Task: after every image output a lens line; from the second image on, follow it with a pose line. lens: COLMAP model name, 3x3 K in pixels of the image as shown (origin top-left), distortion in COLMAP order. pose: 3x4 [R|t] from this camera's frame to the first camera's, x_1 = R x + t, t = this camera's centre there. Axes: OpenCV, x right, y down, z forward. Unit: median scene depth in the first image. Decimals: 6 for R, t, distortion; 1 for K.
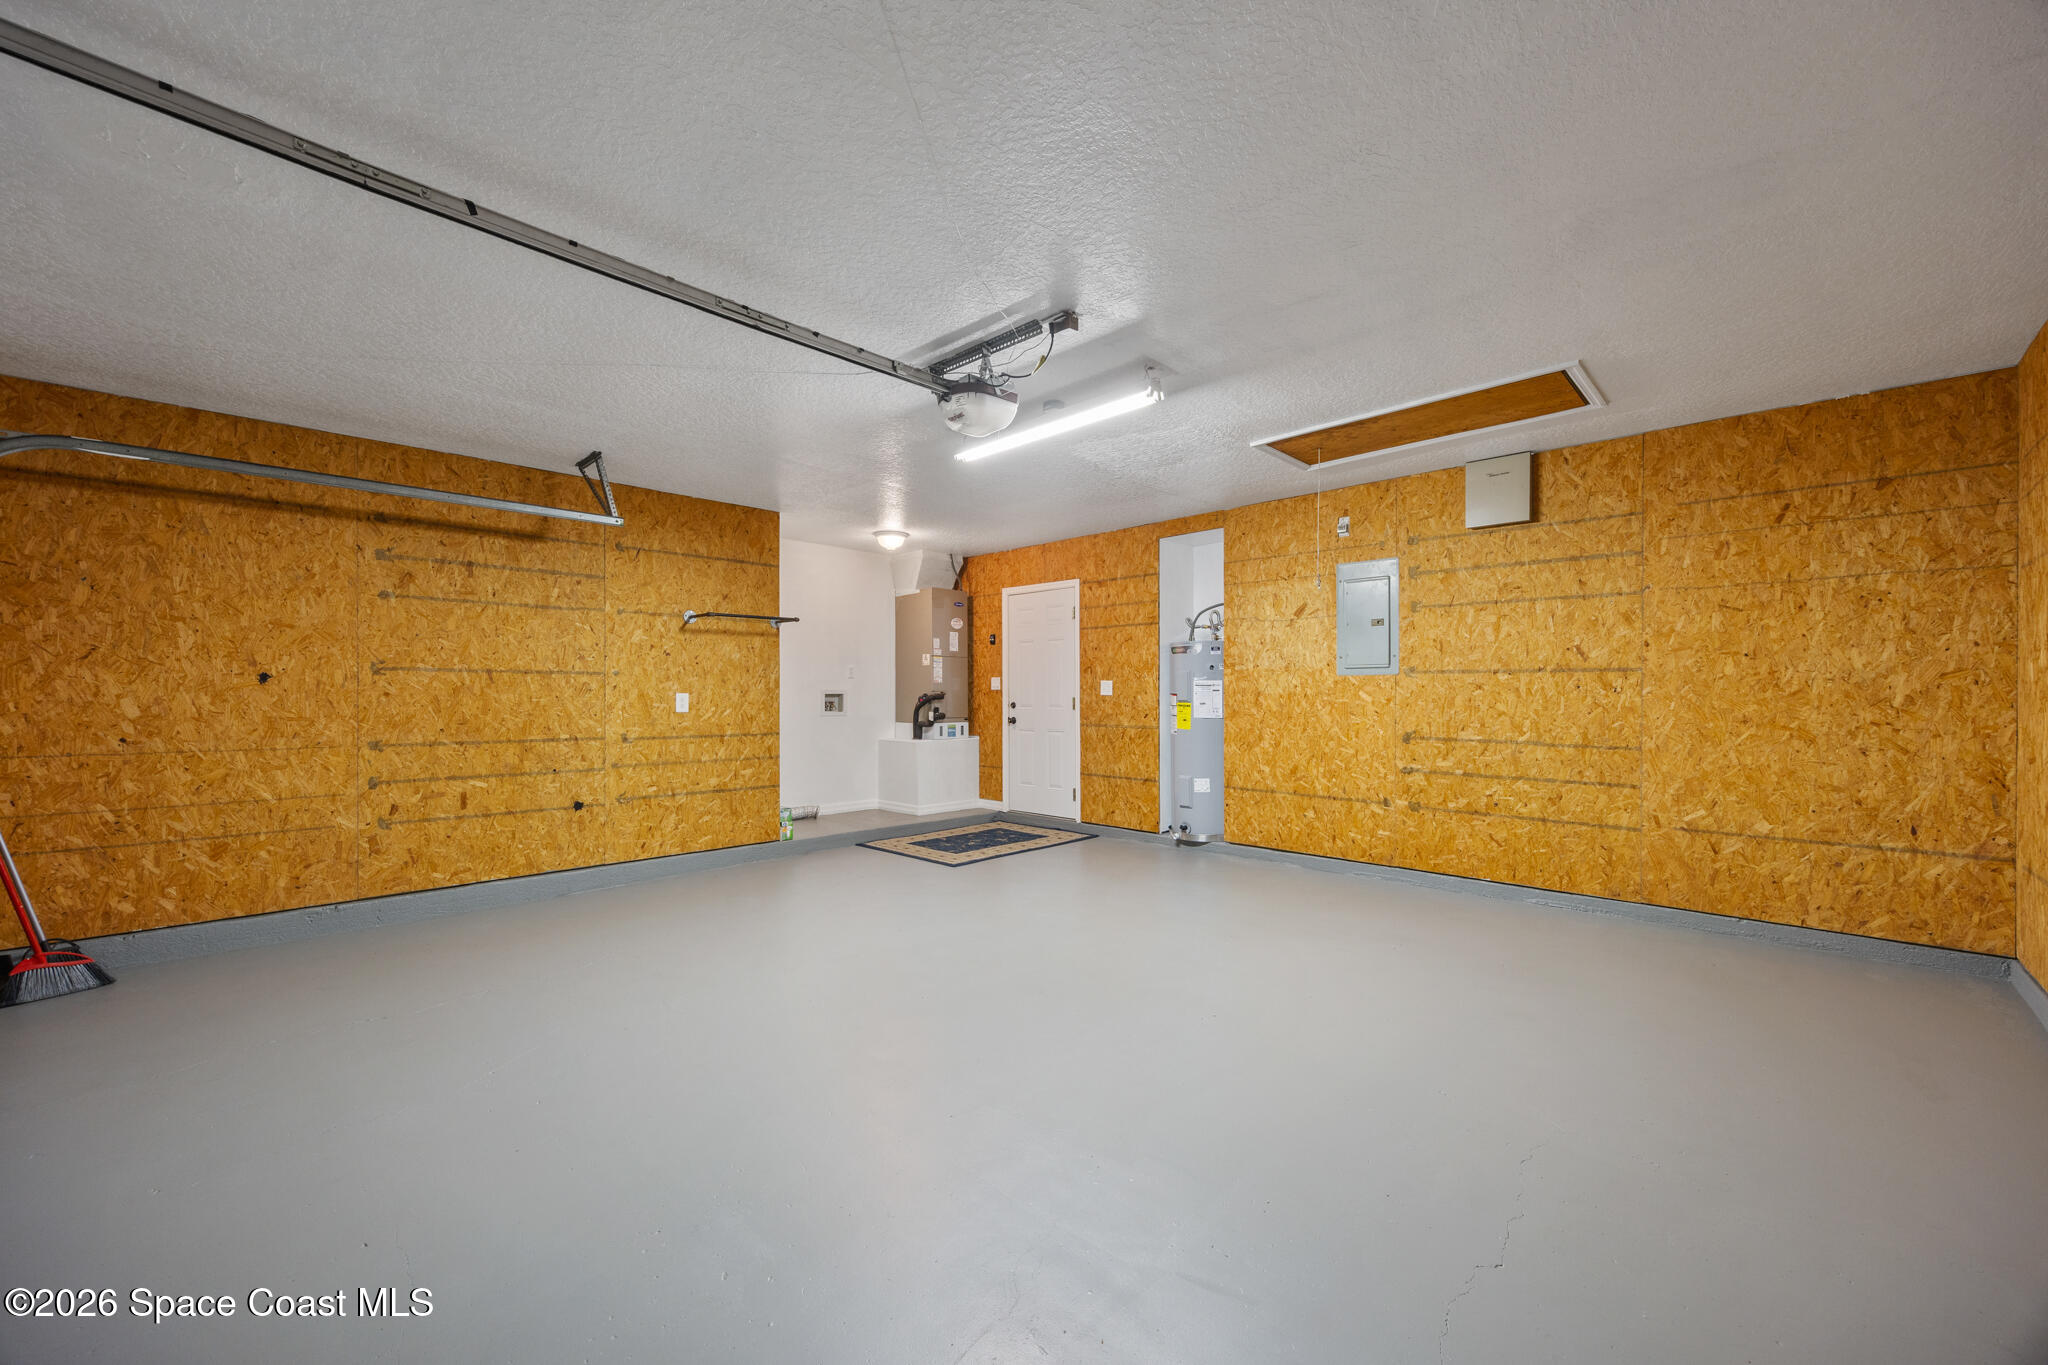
lens RADIAL K [[793.3, 0, 1024.8], [0, 793.3, 689.9], [0, 0, 1]] dist [0.002424, 0.000041]
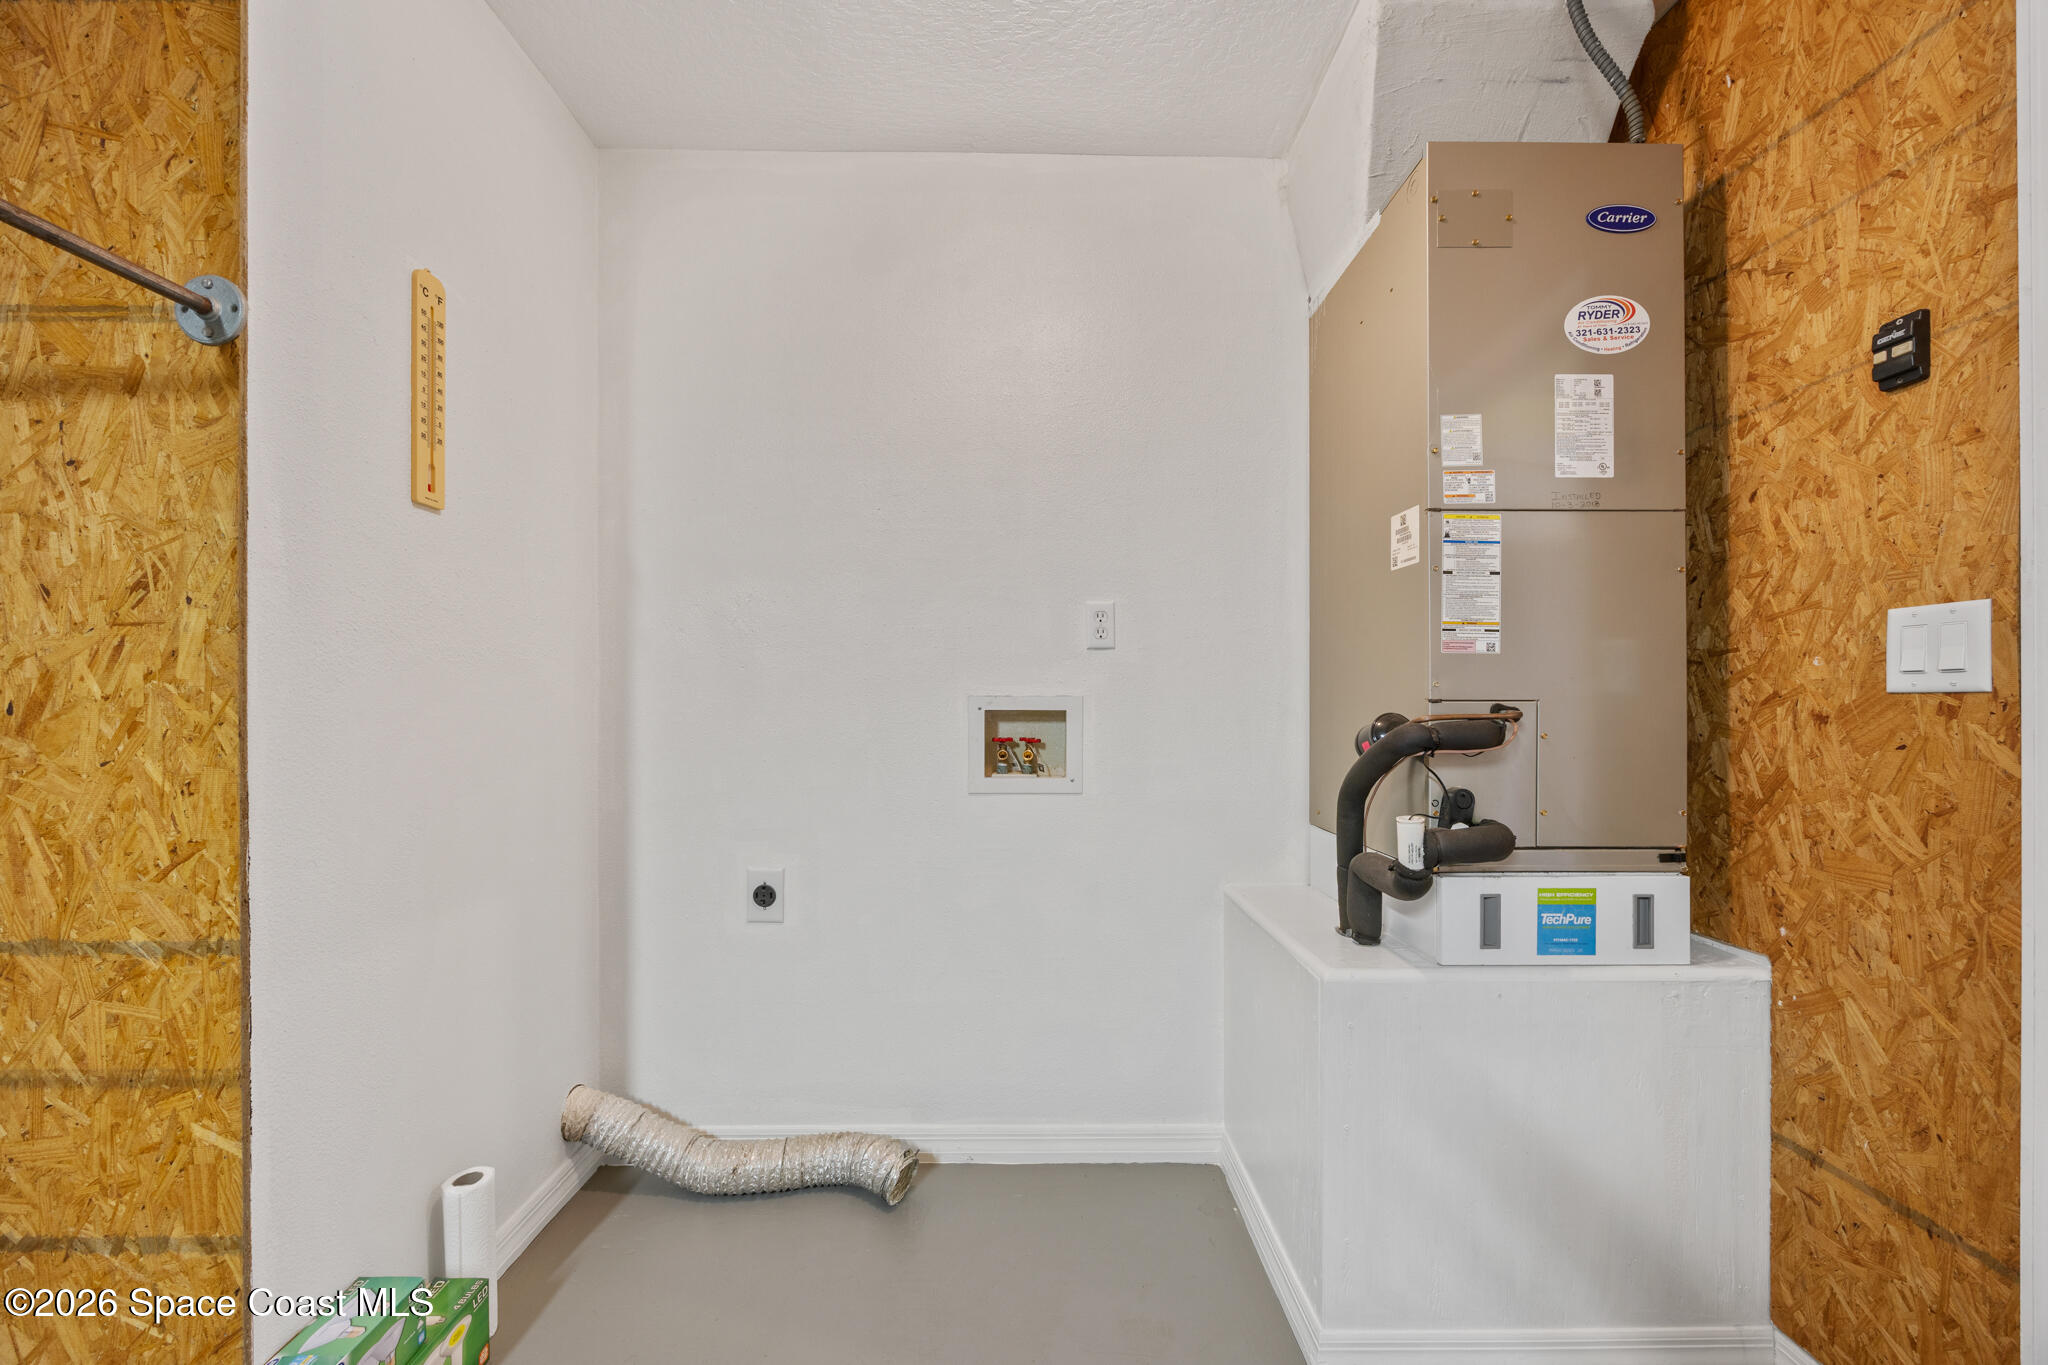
lens RADIAL K [[793.3, 0, 1026.8], [0, 793.3, 693.6], [0, 0, 1]] dist [0.002424, 0.000041]
pose [[0.702766, 0.000877, -0.711420, -0.049649], [0.002463, 0.999990, 0.003666, -0.001030], [0.711417, -0.004328, 0.702757, 0.781584]]
